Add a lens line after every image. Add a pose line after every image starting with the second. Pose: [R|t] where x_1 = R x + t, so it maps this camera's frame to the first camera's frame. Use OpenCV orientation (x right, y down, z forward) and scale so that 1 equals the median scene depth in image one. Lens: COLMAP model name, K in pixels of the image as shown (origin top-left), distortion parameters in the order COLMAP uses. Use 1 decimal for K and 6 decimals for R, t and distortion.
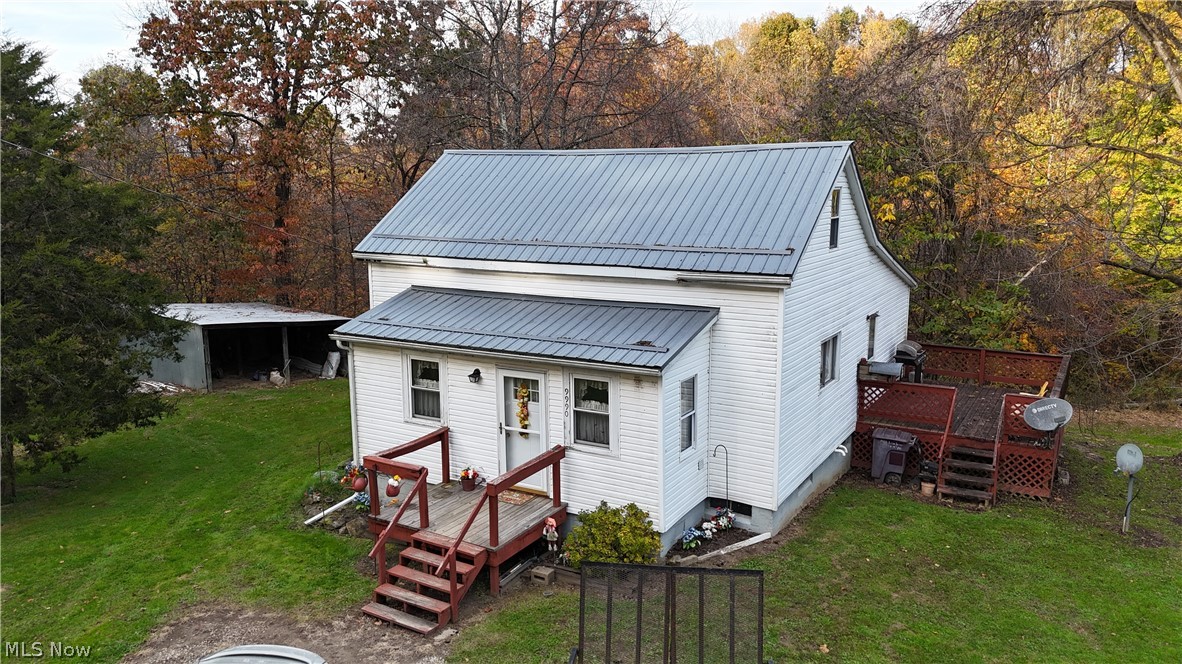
lens RADIAL K [[864.2, 0, 591.0], [0, 864.2, 332.0], [0, 0, 1]] dist [0.112203, -0.154325]
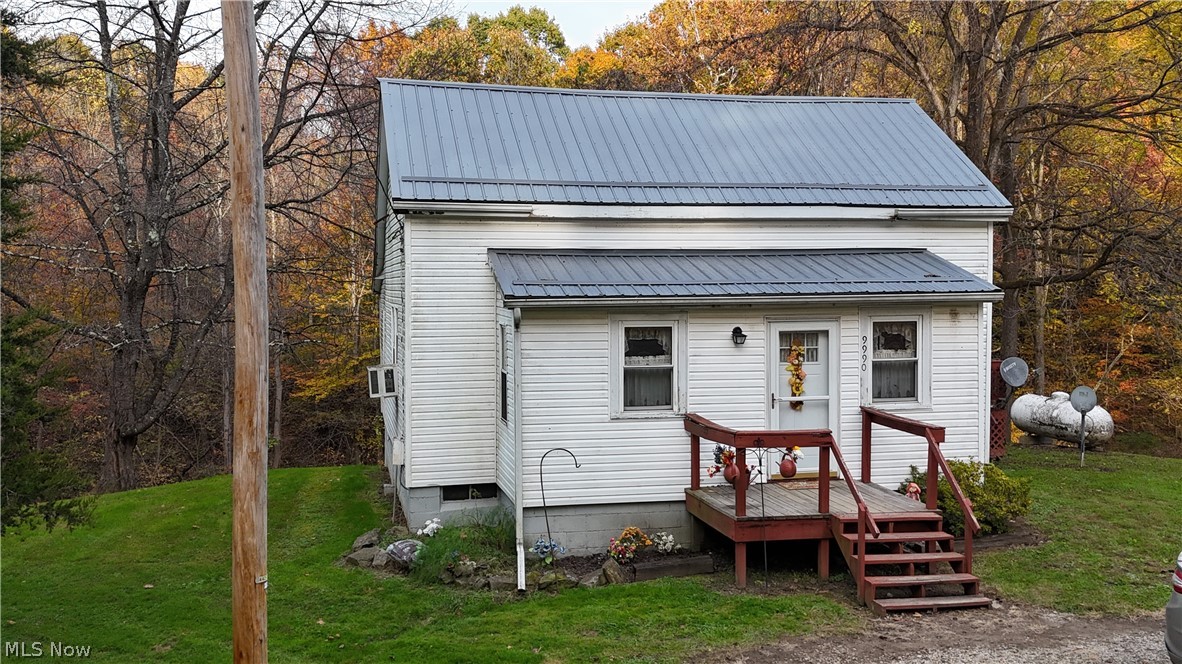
lens RADIAL K [[1118.9, 0, 578.2], [0, 1118.9, 328.4], [0, 0, 1]] dist [0.006287, -0.004832]
pose [[0.753634, -0.028708, 0.656667, -0.859916], [0.117137, 0.988919, -0.091202, 0.113743], [-0.646772, 0.145653, 0.748646, 0.343579]]
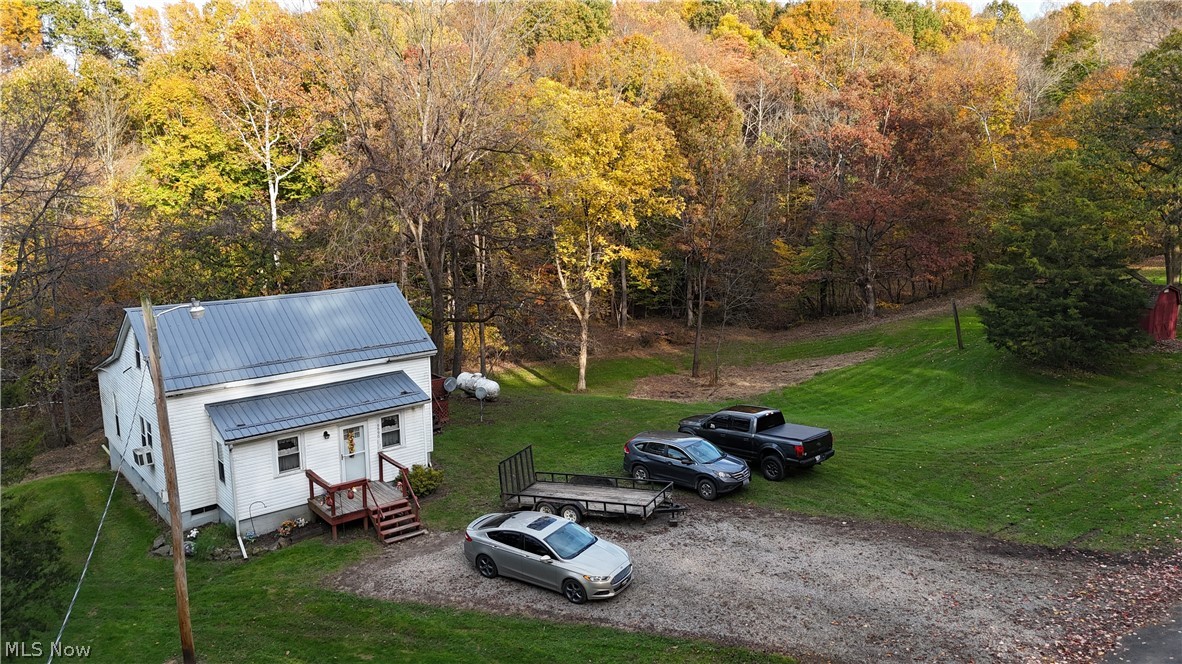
lens RADIAL K [[864.2, 0, 591.0], [0, 864.2, 332.0], [0, 0, 1]] dist [0.112203, -0.154325]
pose [[0.370798, -0.188697, 0.909341, -1.556781], [0.162072, 0.977264, 0.136704, -0.324742], [-0.914462, 0.096689, 0.392950, -0.284847]]
